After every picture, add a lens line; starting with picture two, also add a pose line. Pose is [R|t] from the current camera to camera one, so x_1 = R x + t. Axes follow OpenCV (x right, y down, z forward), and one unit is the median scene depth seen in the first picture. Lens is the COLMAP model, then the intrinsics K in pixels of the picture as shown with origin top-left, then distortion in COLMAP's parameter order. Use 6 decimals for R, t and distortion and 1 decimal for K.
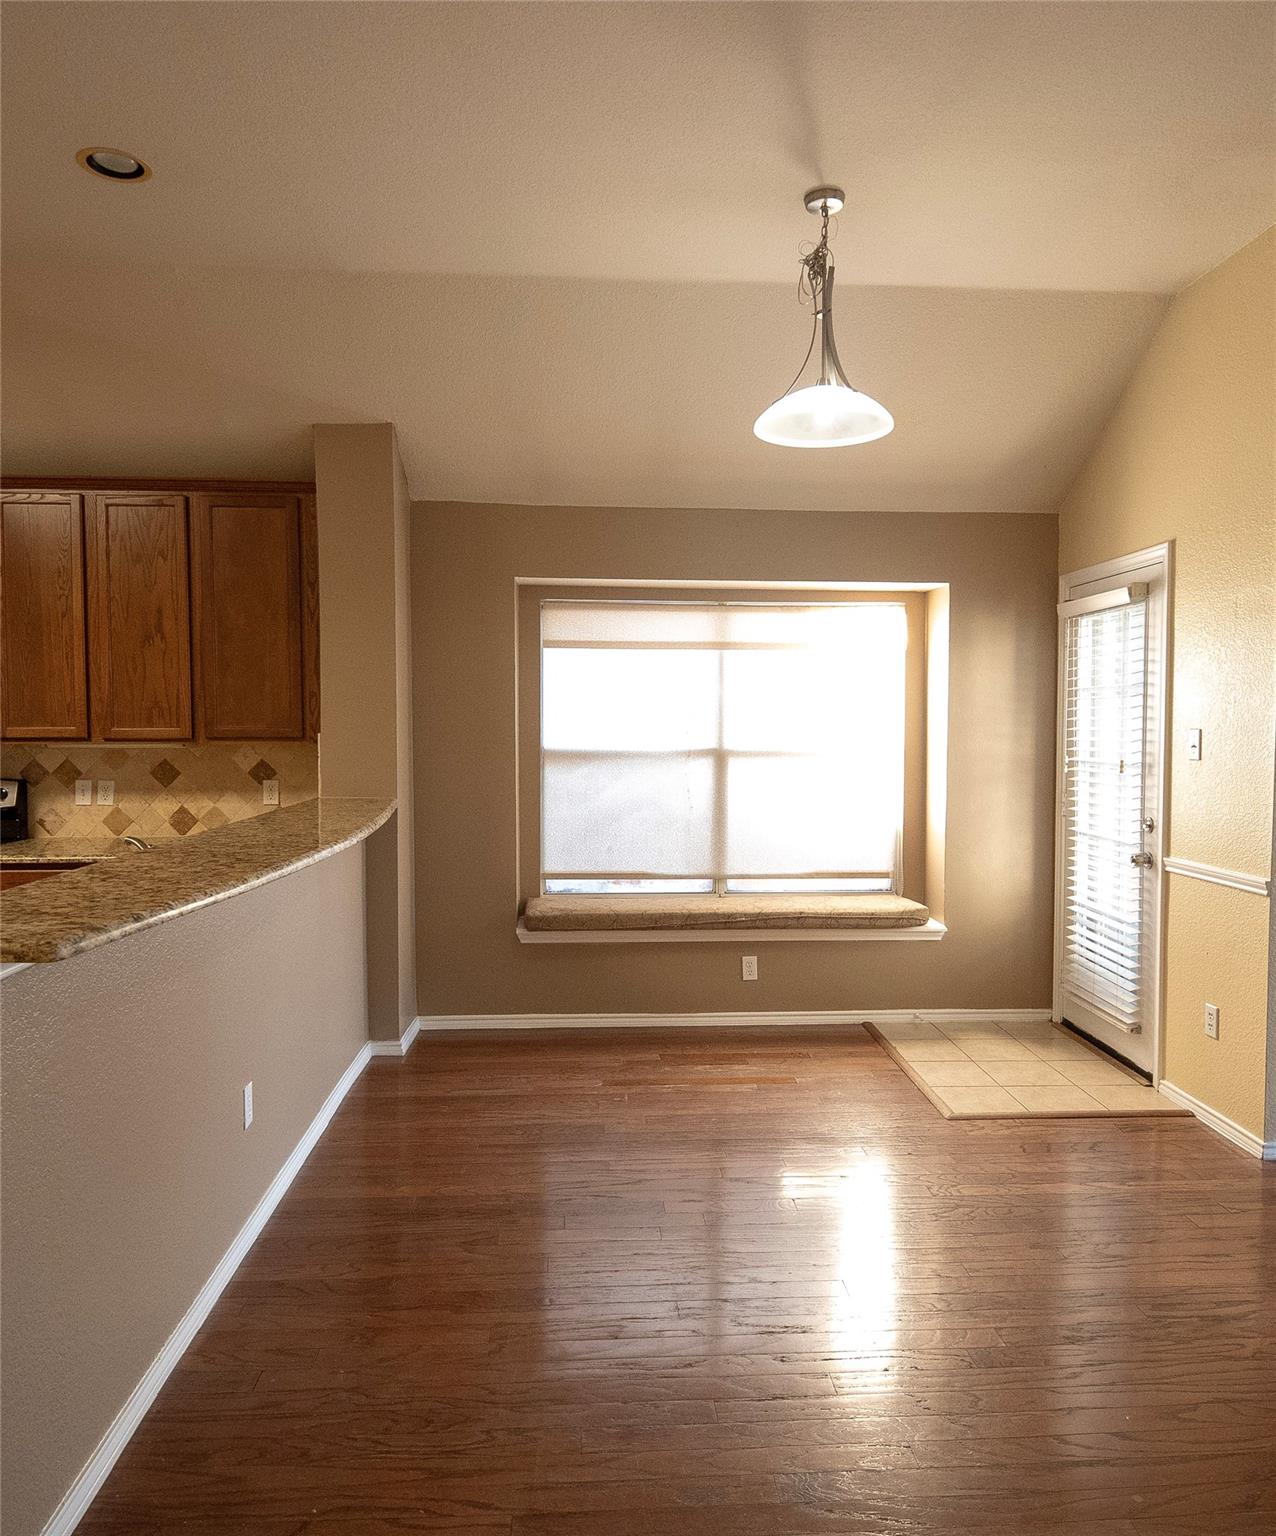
lens RADIAL K [[1044.8, 0, 643.9], [0, 1044.8, 767.8], [0, 0, 1]] dist [0.084117, -0.156389]
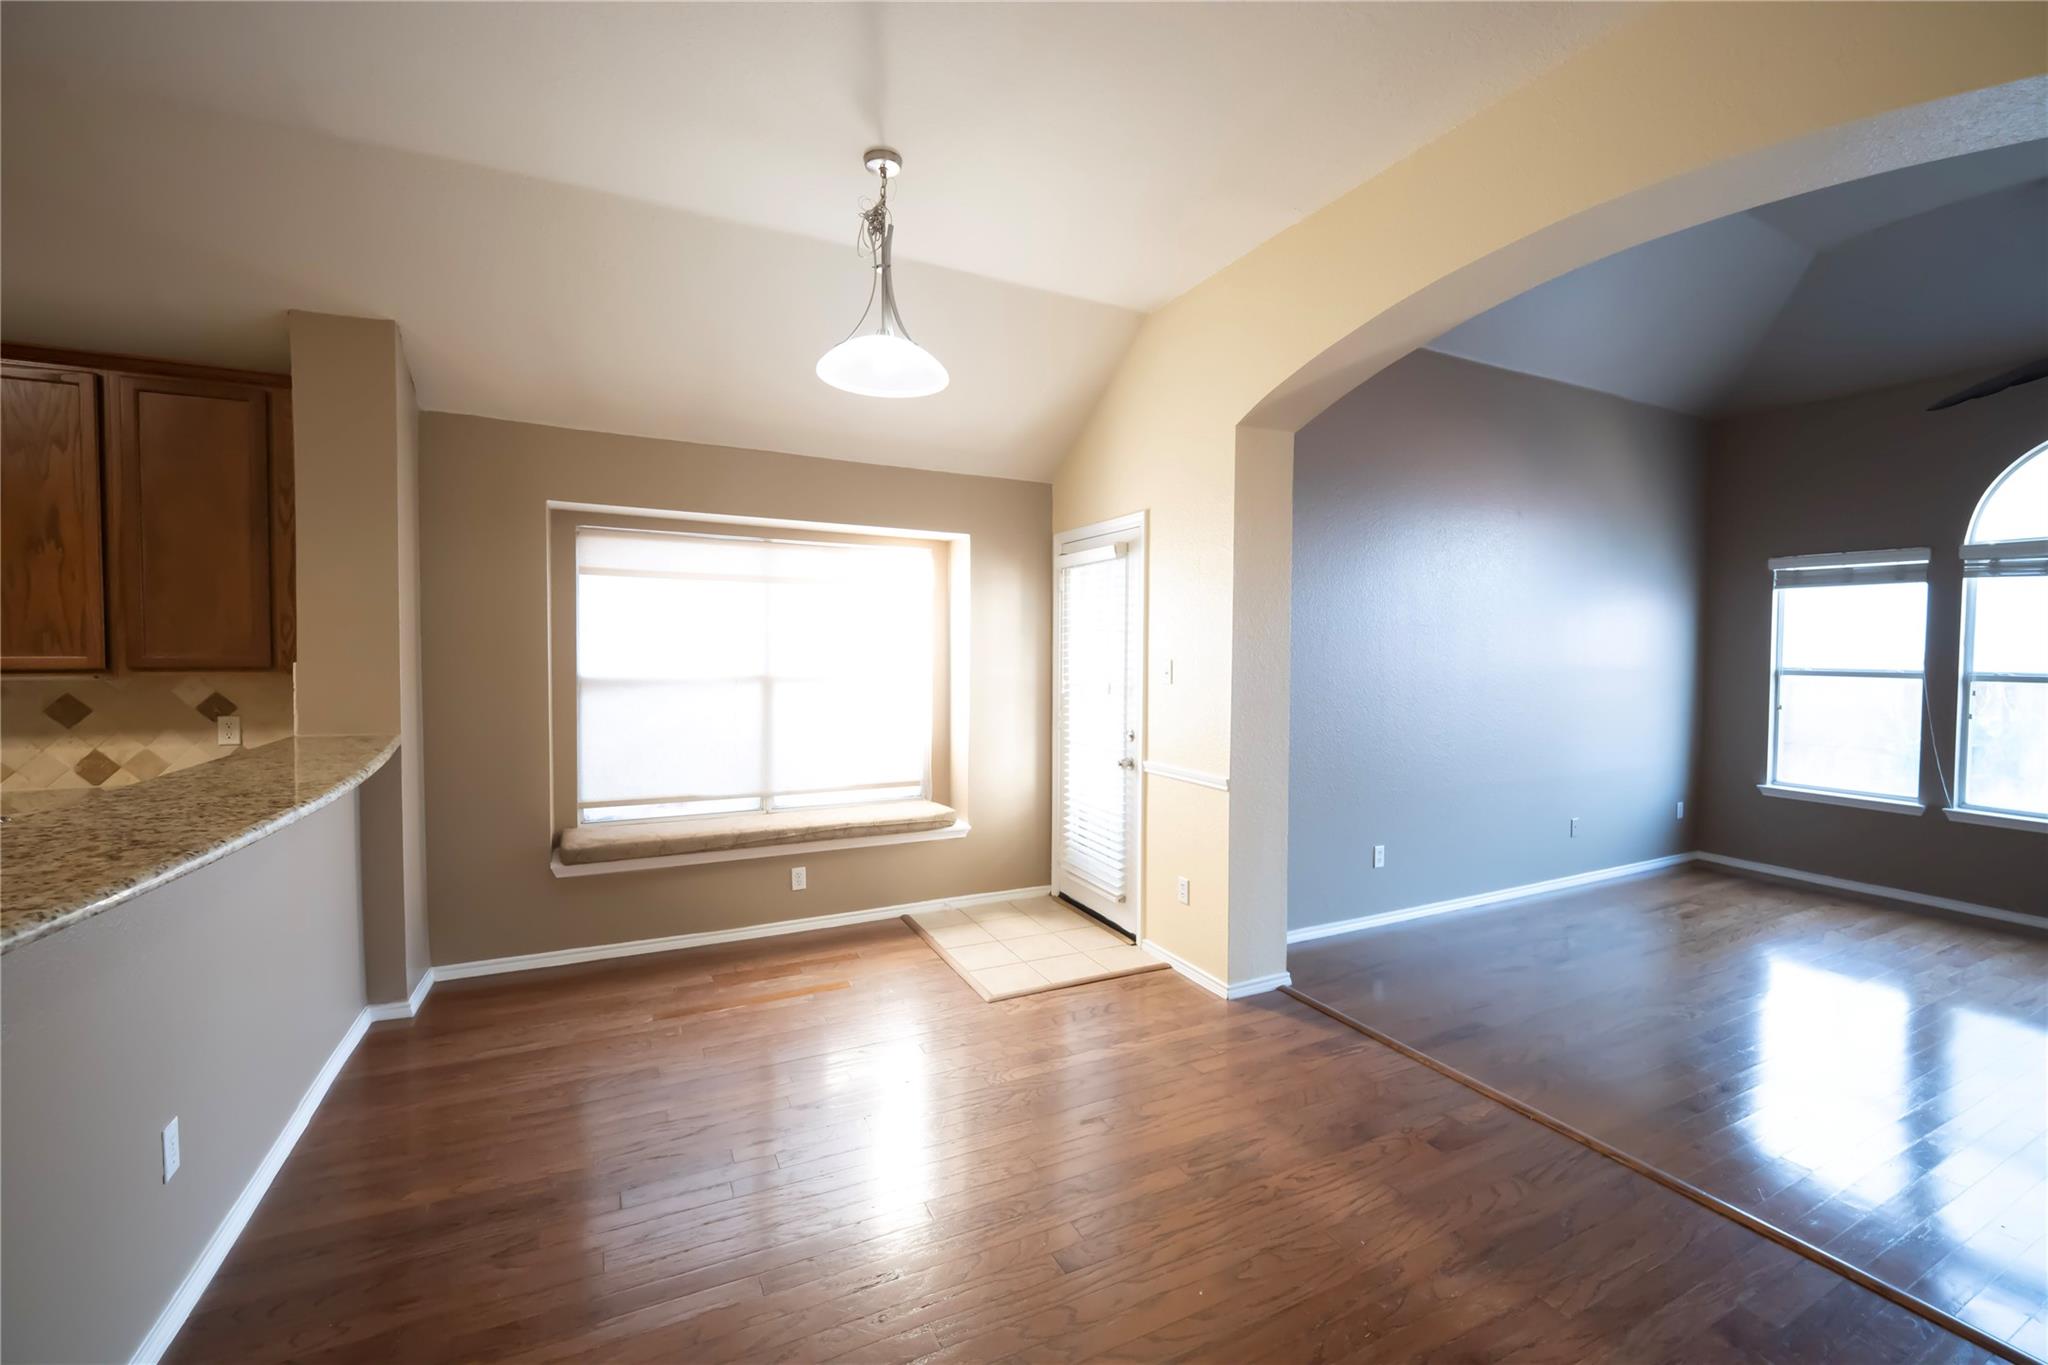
lens RADIAL K [[839.0, 0, 1031.7], [0, 839.0, 676.2], [0, 0, 1]] dist [-0.000462, -0.009398]
pose [[0.918829, -0.007567, 0.394584, -0.019848], [0.010856, 0.999922, -0.006104, -0.010554], [-0.394507, 0.009892, 0.918840, 0.125178]]
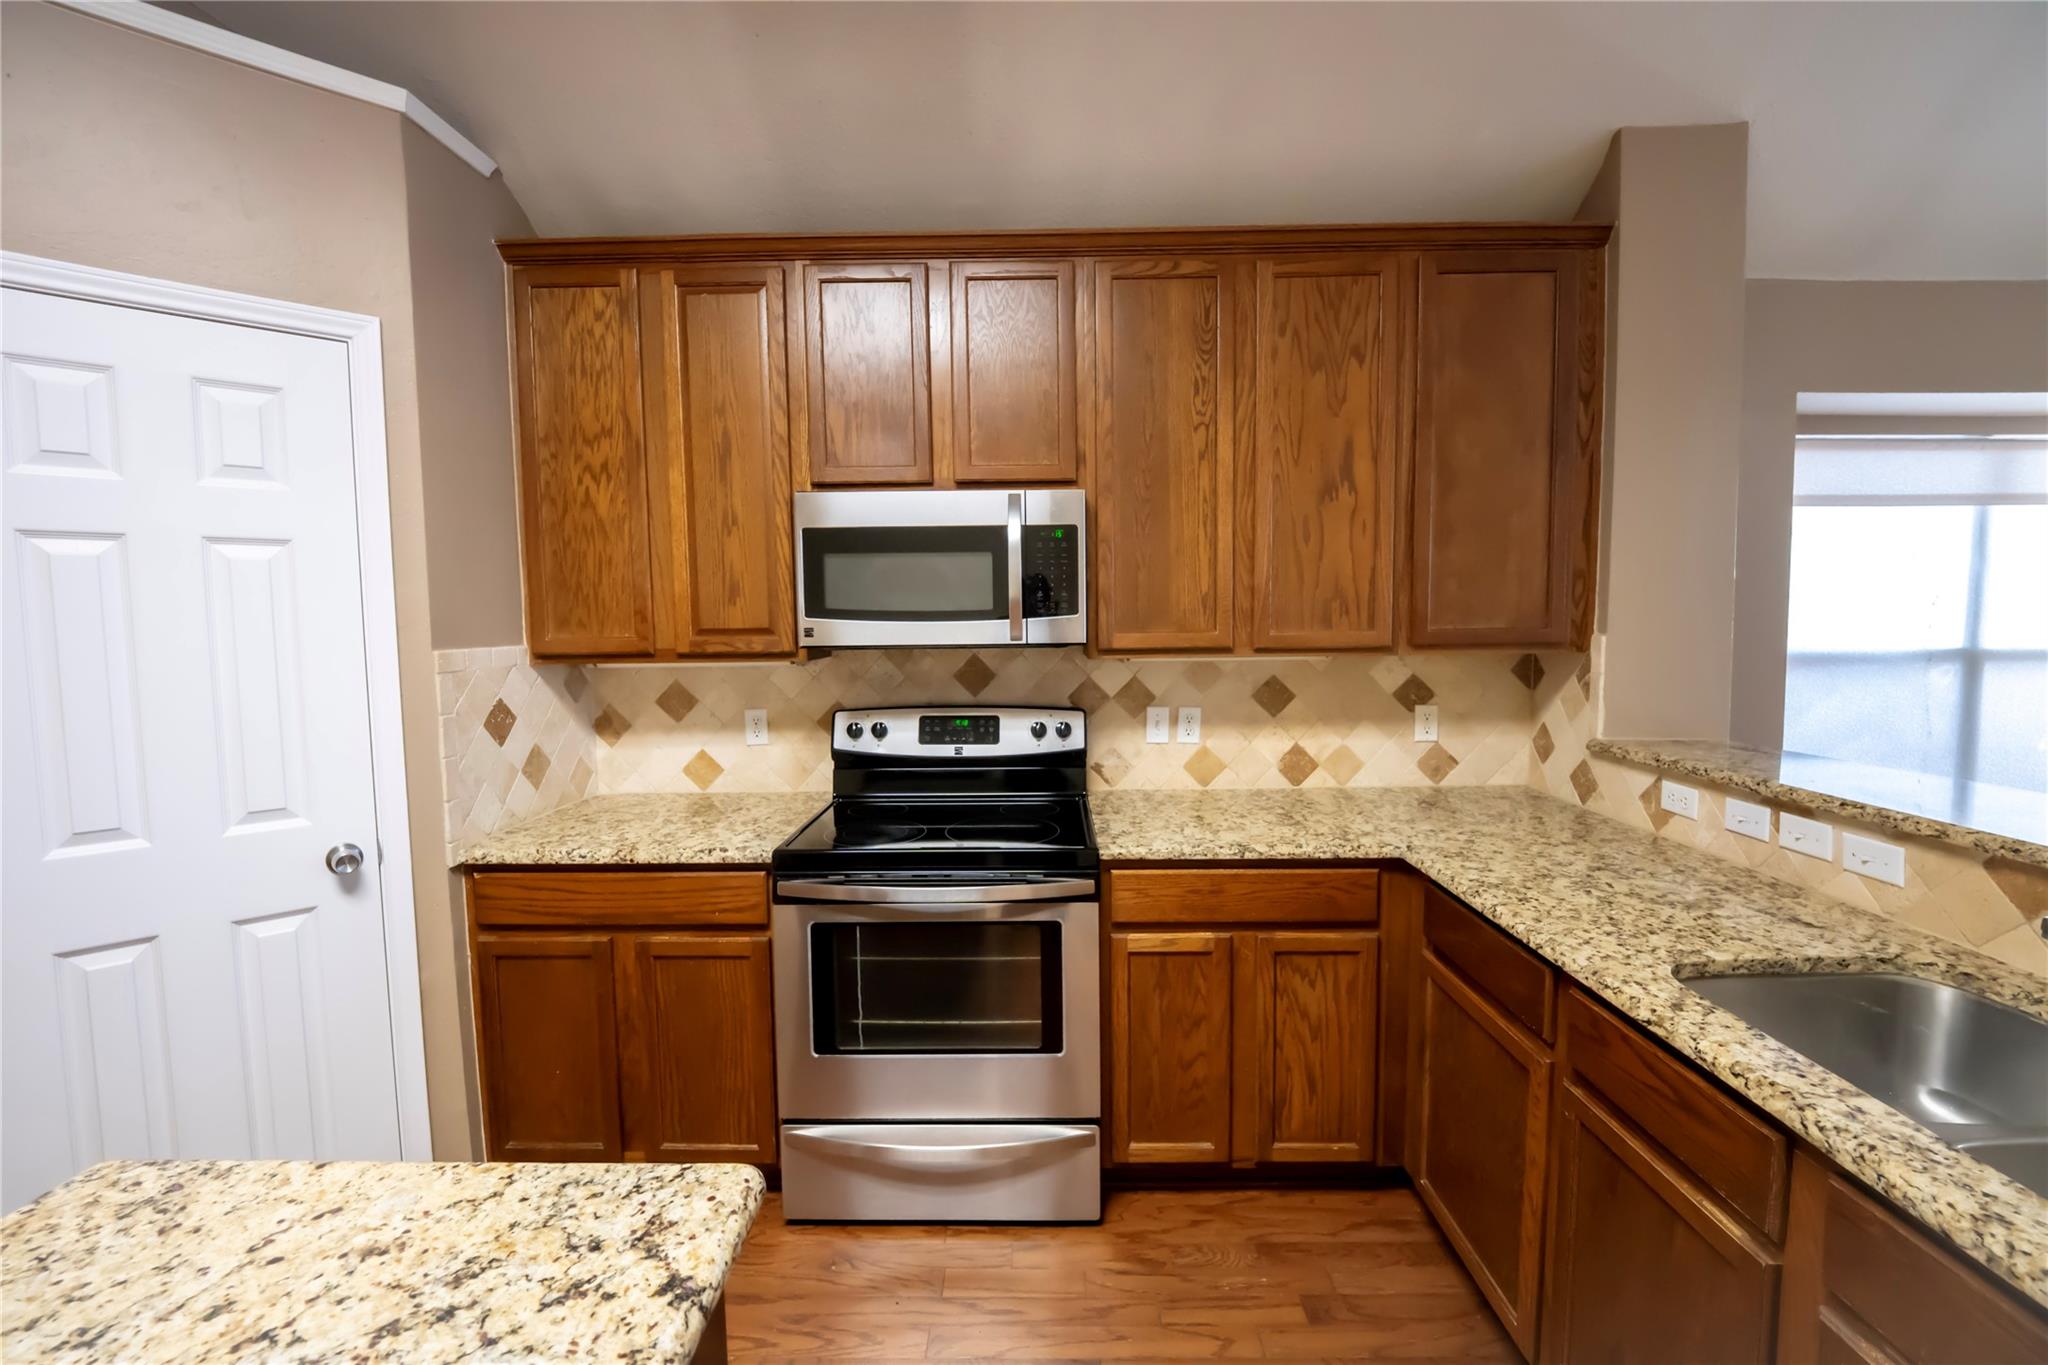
lens RADIAL K [[819.2, 0, 1048.2], [0, 819.2, 677.0], [0, 0, 1]] dist [-0.000366, -0.000143]
pose [[0.997832, -0.008361, -0.065286, -0.603944], [0.010099, 0.999602, 0.026336, -0.024420], [0.065040, -0.026938, 0.997519, 0.491321]]
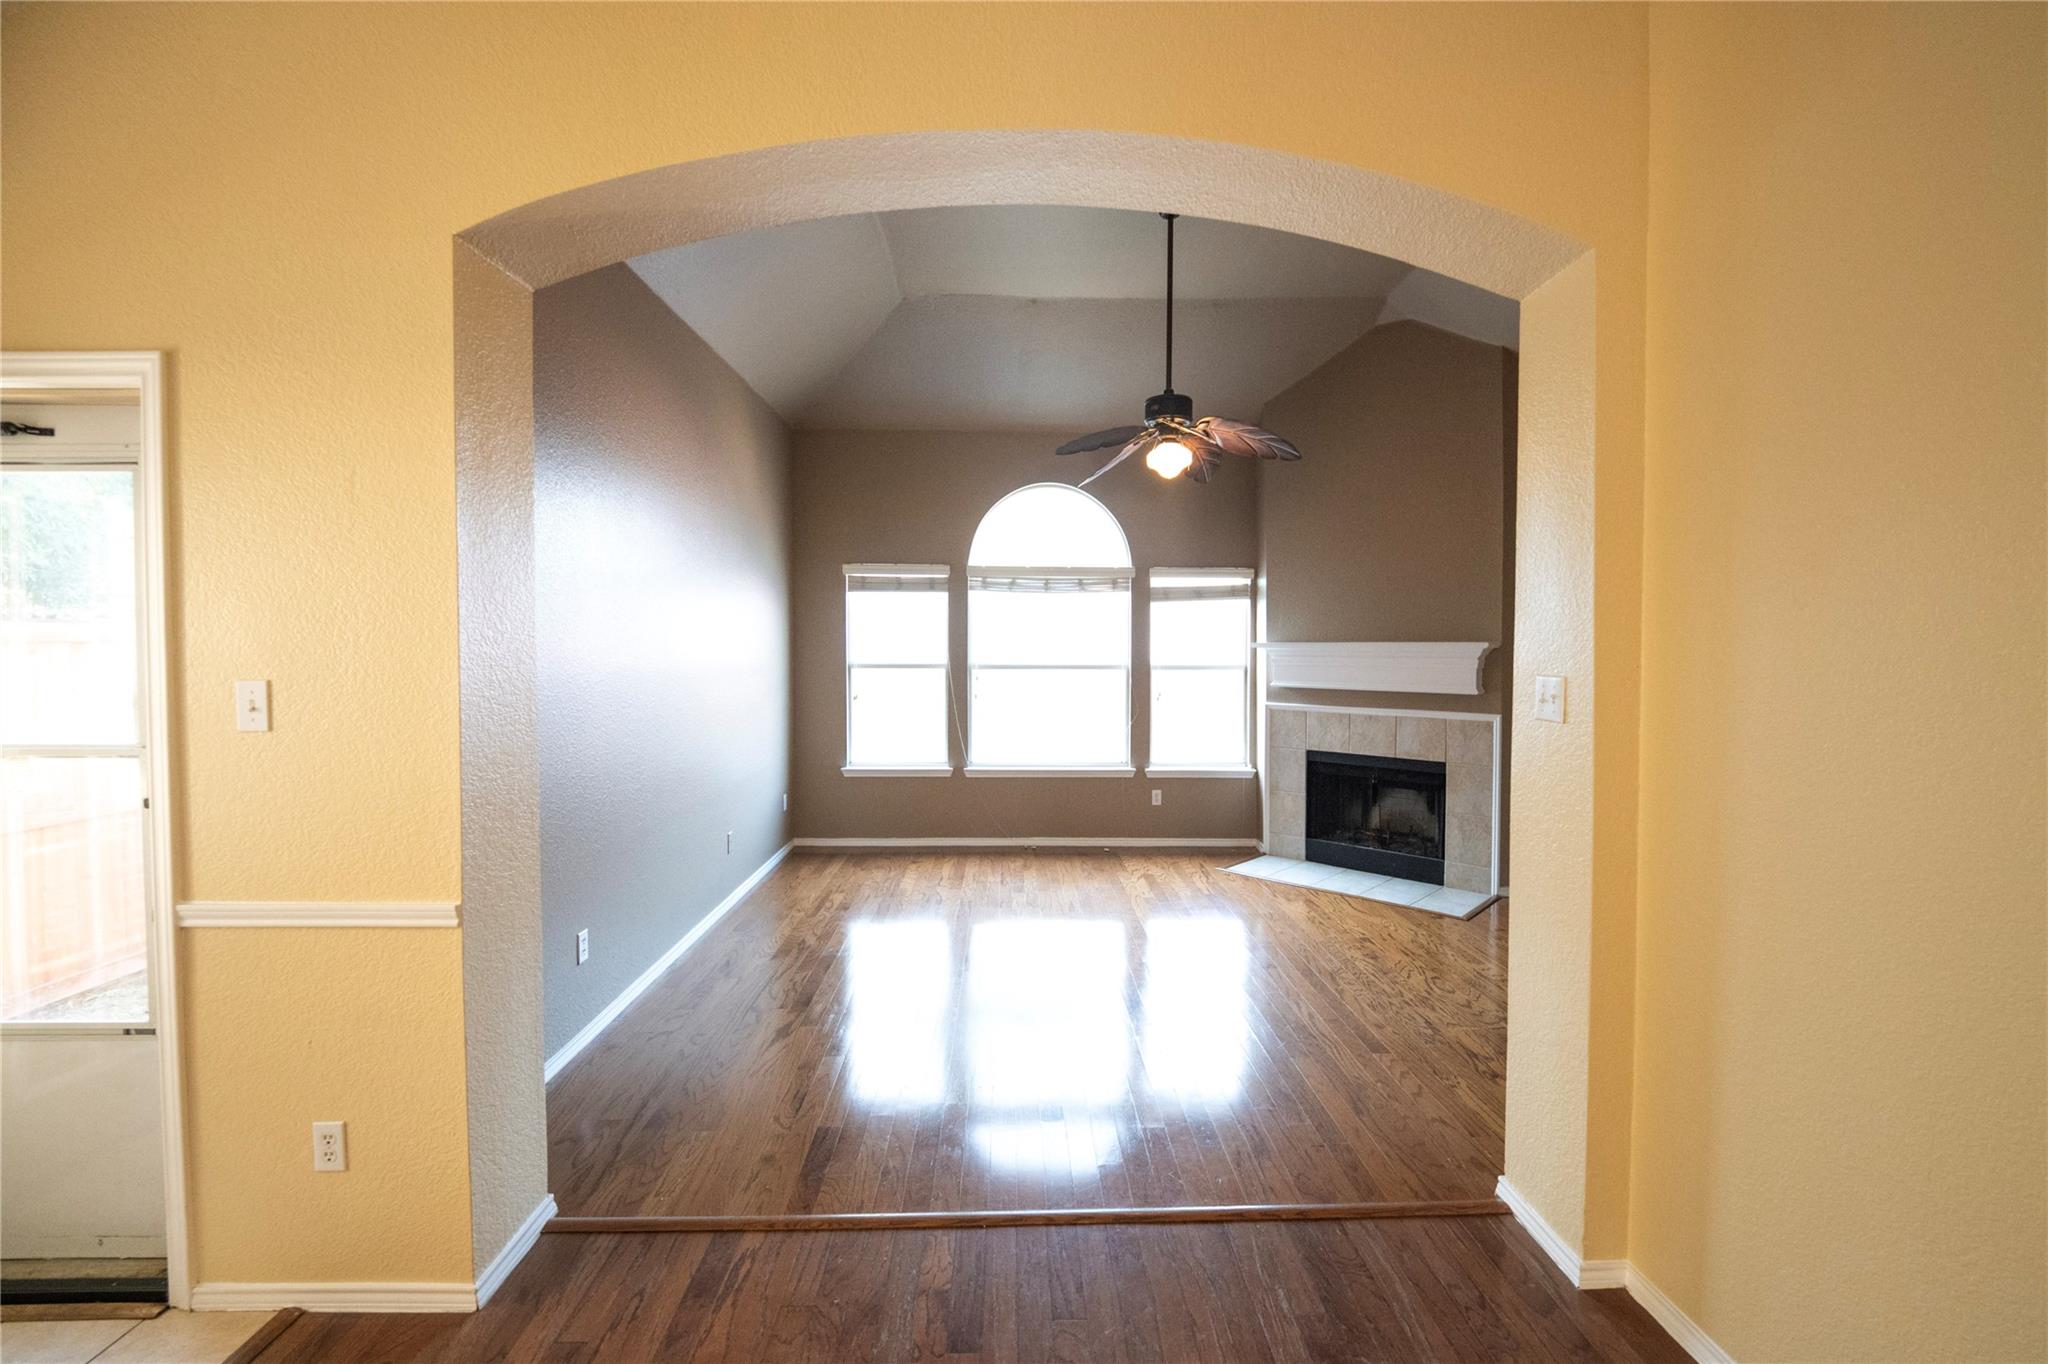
lens RADIAL K [[877.5, 0, 1027.3], [0, 877.5, 667.2], [0, 0, 1]] dist [-0.000129, -0.007645]
pose [[0.027569, -0.025676, 0.999290, 0.035772], [0.039002, 0.998936, 0.024591, -0.034180], [-0.998859, 0.038297, 0.028541, 0.480813]]
